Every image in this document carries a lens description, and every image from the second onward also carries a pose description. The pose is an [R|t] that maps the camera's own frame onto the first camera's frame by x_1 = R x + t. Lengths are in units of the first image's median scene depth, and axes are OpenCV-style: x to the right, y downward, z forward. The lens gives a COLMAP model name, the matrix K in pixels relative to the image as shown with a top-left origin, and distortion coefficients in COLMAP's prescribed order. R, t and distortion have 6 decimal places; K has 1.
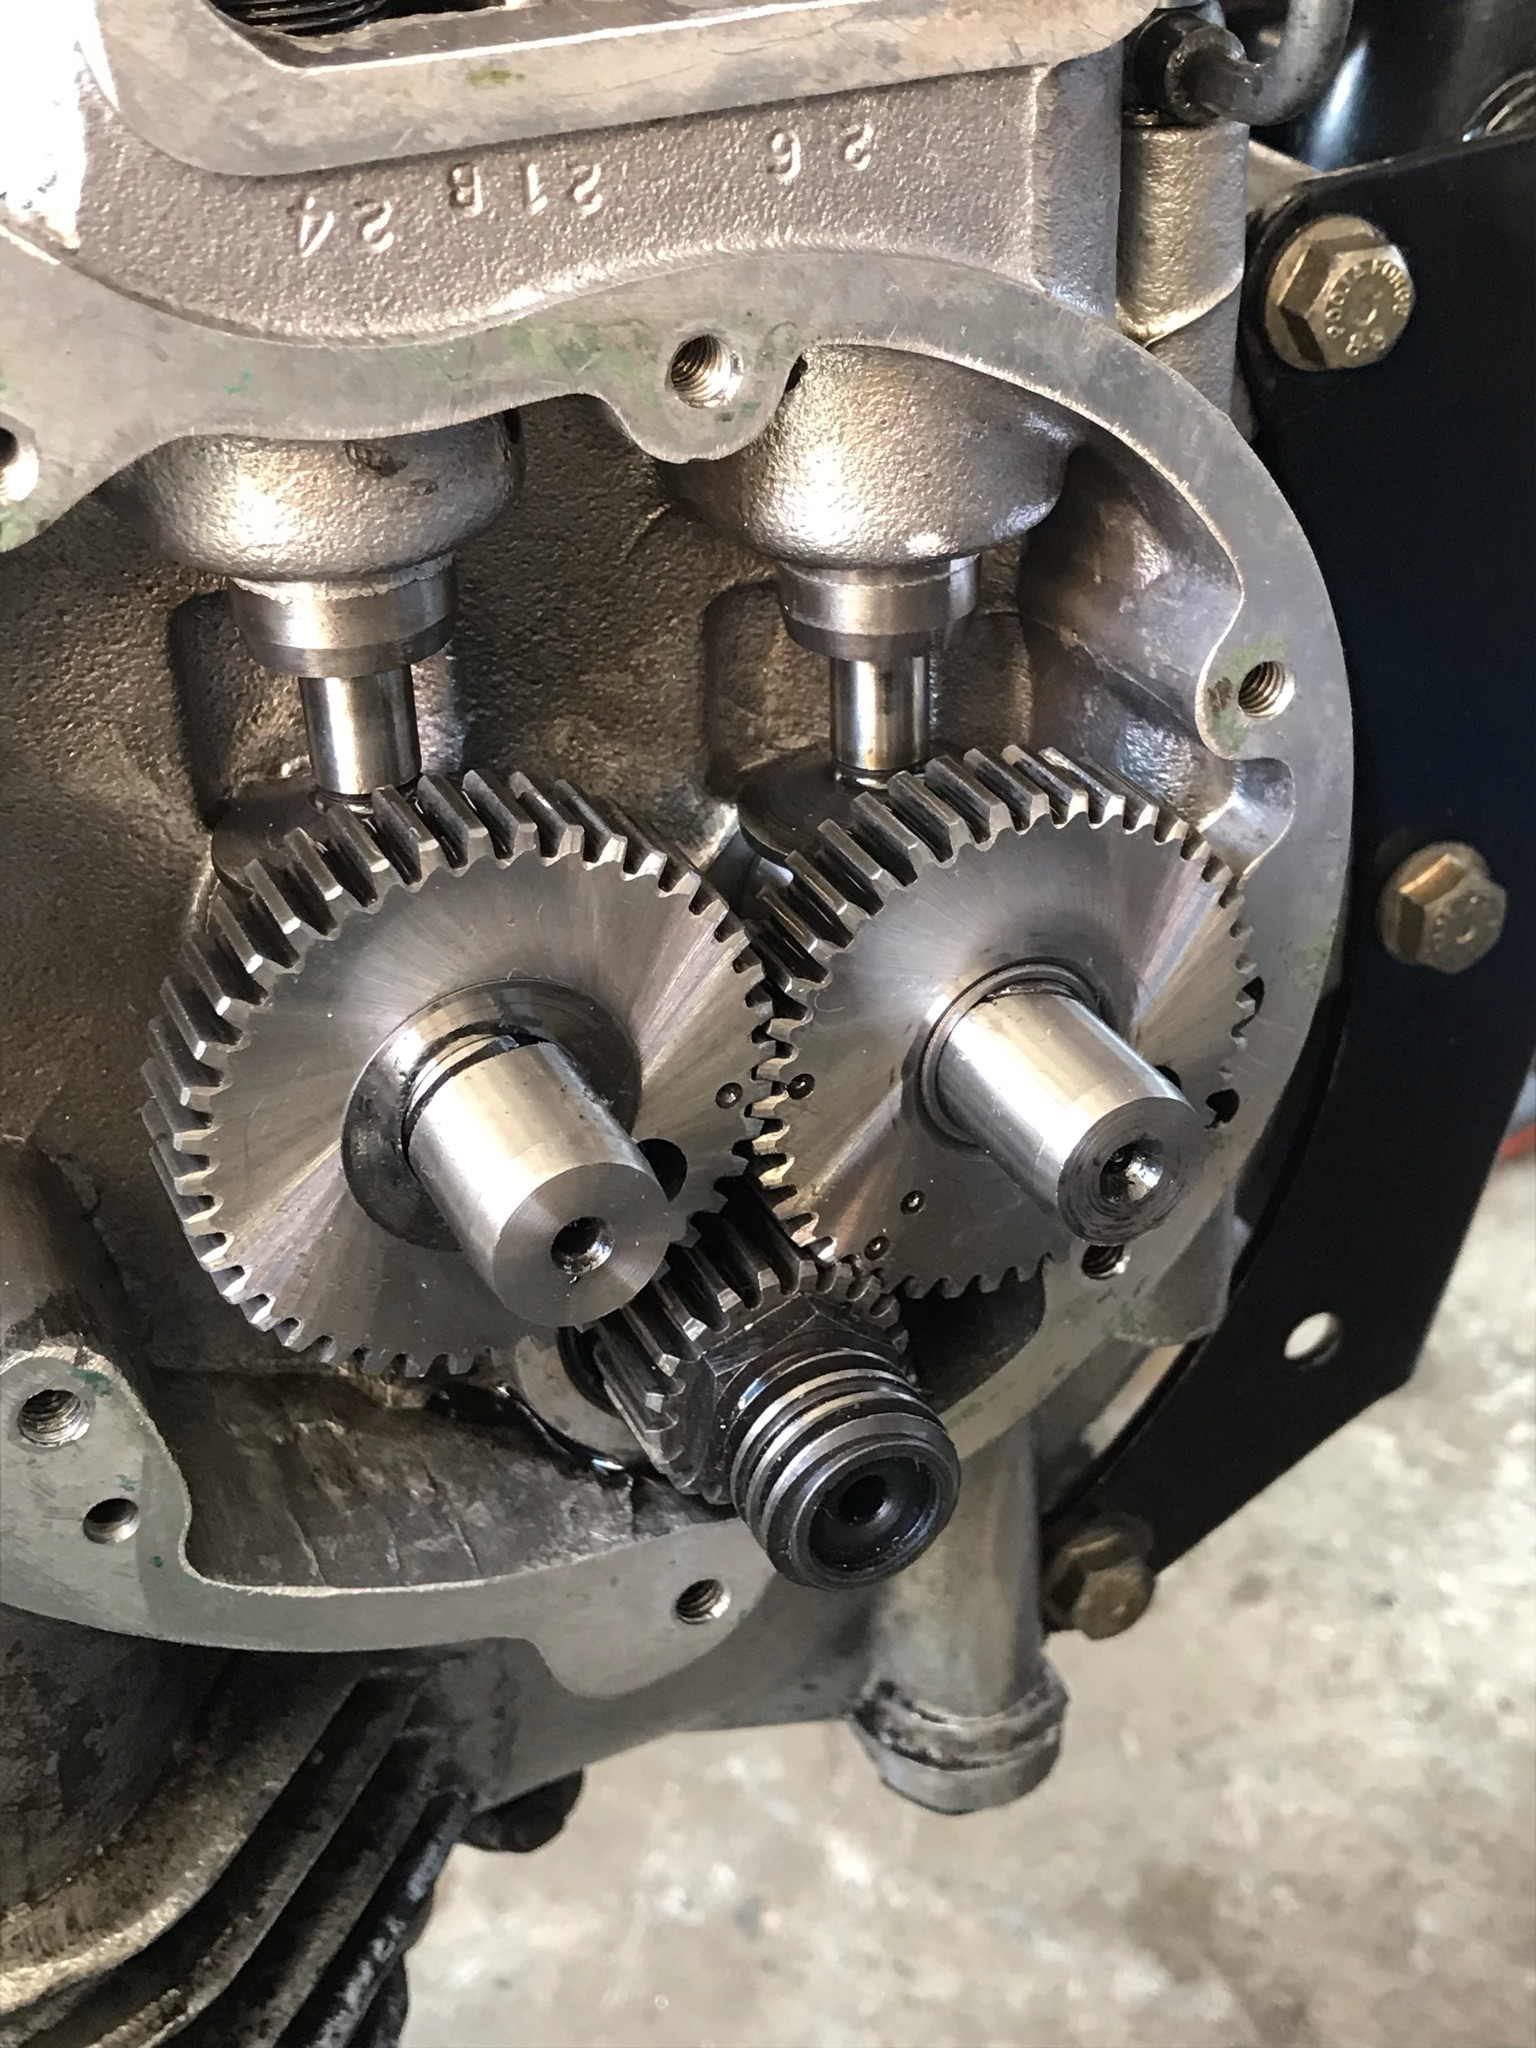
lens RADIAL K [[2653.7, 0, 772.8], [0, 2653.7, 1012.8], [0, 0, 1]] dist [0.086691, 0.000000]
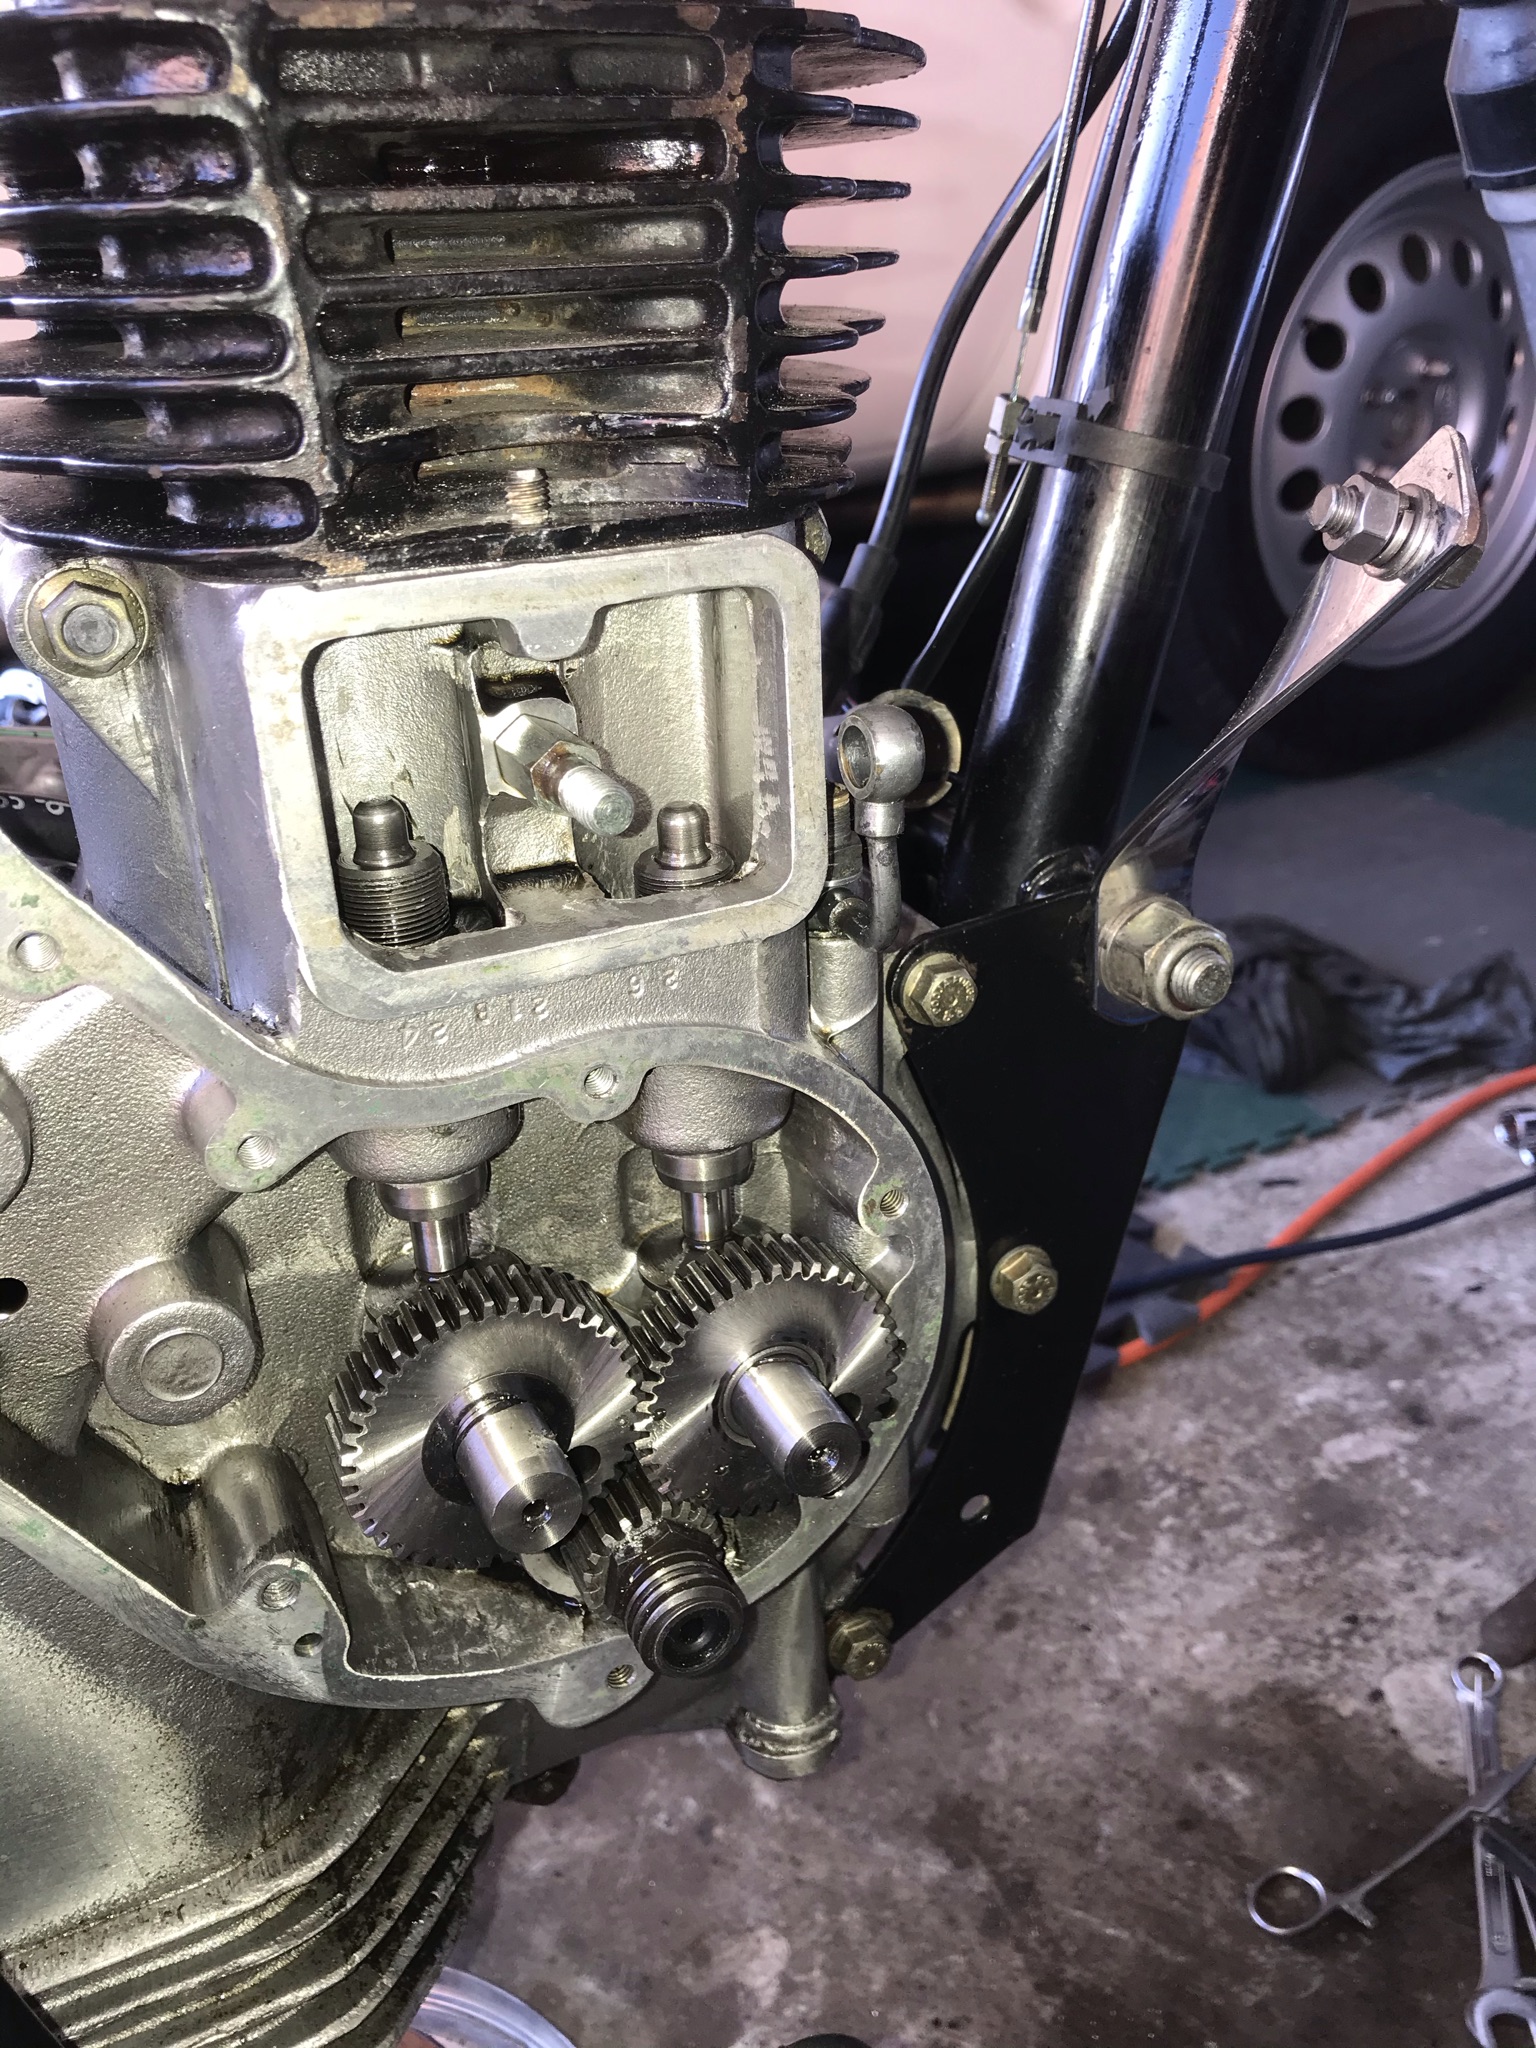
lens RADIAL K [[1685.9, 0, 774.0], [0, 1685.9, 1023.0], [0, 0, 1]] dist [0.038498, 0.010751]
pose [[0.999943, -0.010647, -0.000614, 0.092409], [0.010519, 0.994092, -0.108032, -0.115693], [0.001761, 0.108019, 0.994147, -0.266411]]
